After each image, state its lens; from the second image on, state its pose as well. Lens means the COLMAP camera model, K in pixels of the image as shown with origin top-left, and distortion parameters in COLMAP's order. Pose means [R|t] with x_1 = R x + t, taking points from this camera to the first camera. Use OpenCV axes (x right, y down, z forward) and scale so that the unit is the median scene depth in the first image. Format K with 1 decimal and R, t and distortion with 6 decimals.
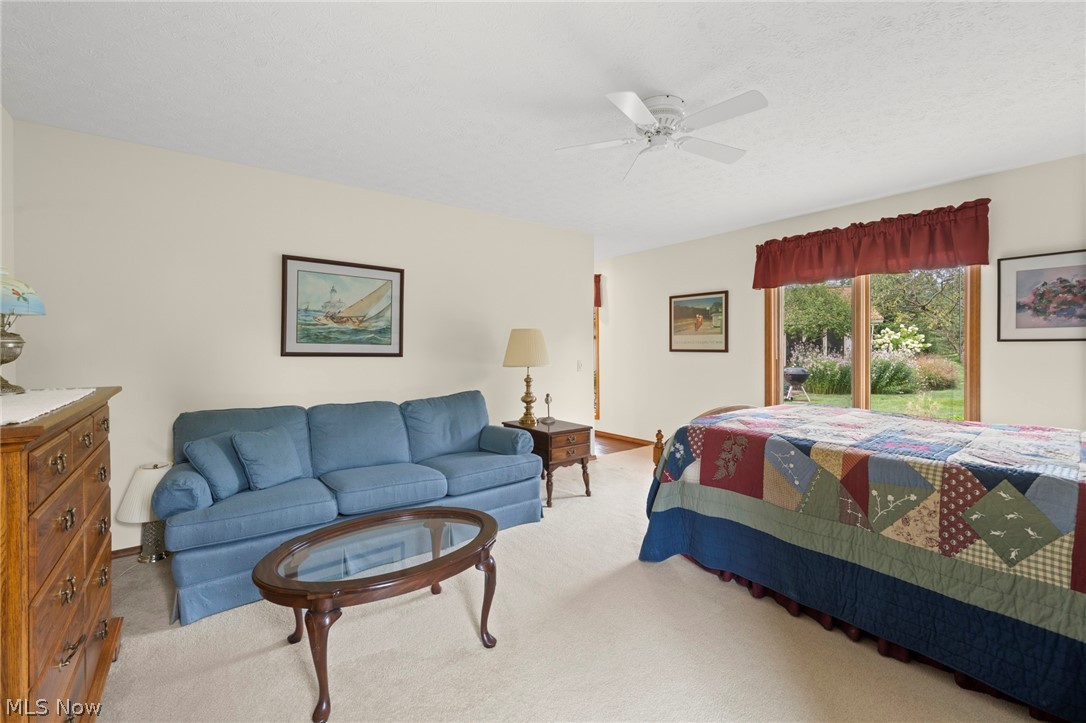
lens RADIAL K [[466.5, 0, 539.4], [0, 466.5, 349.6], [0, 0, 1]] dist [0.000414, -0.000037]
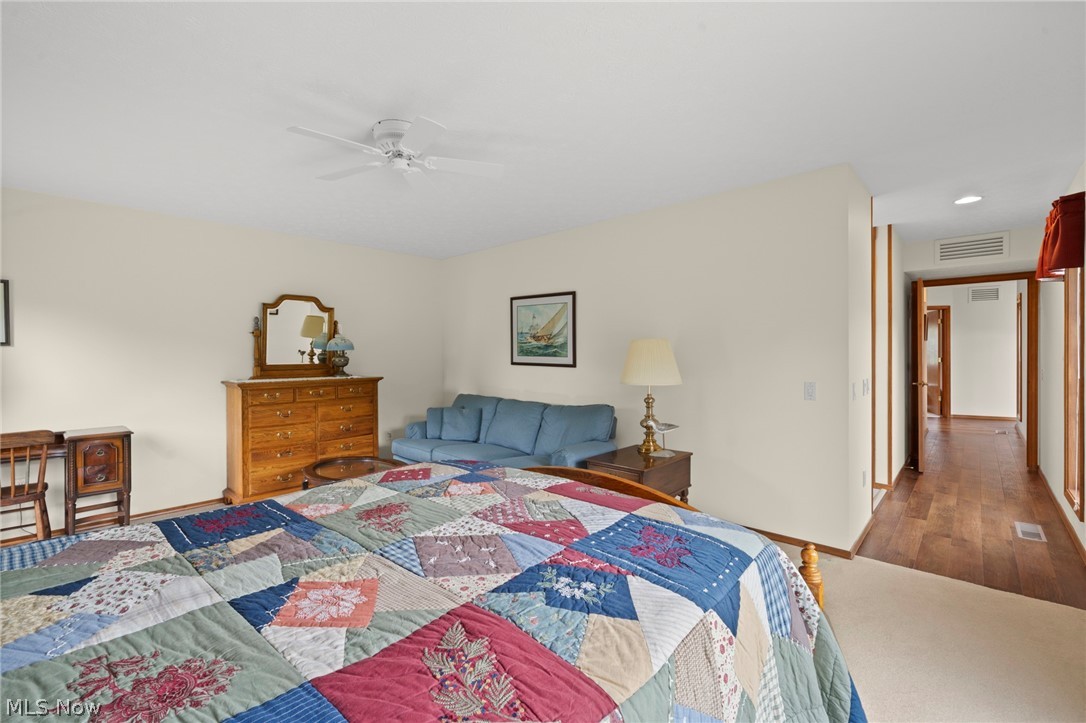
lens RADIAL K [[465.8, 0, 545.2], [0, 465.8, 359.2], [0, 0, 1]] dist [0.002228, 0.000568]
pose [[0.185335, 0.010845, -0.982616, 0.845188], [-0.001825, 0.999941, 0.010692, -0.018569], [0.982674, -0.000189, 0.185344, 0.748746]]
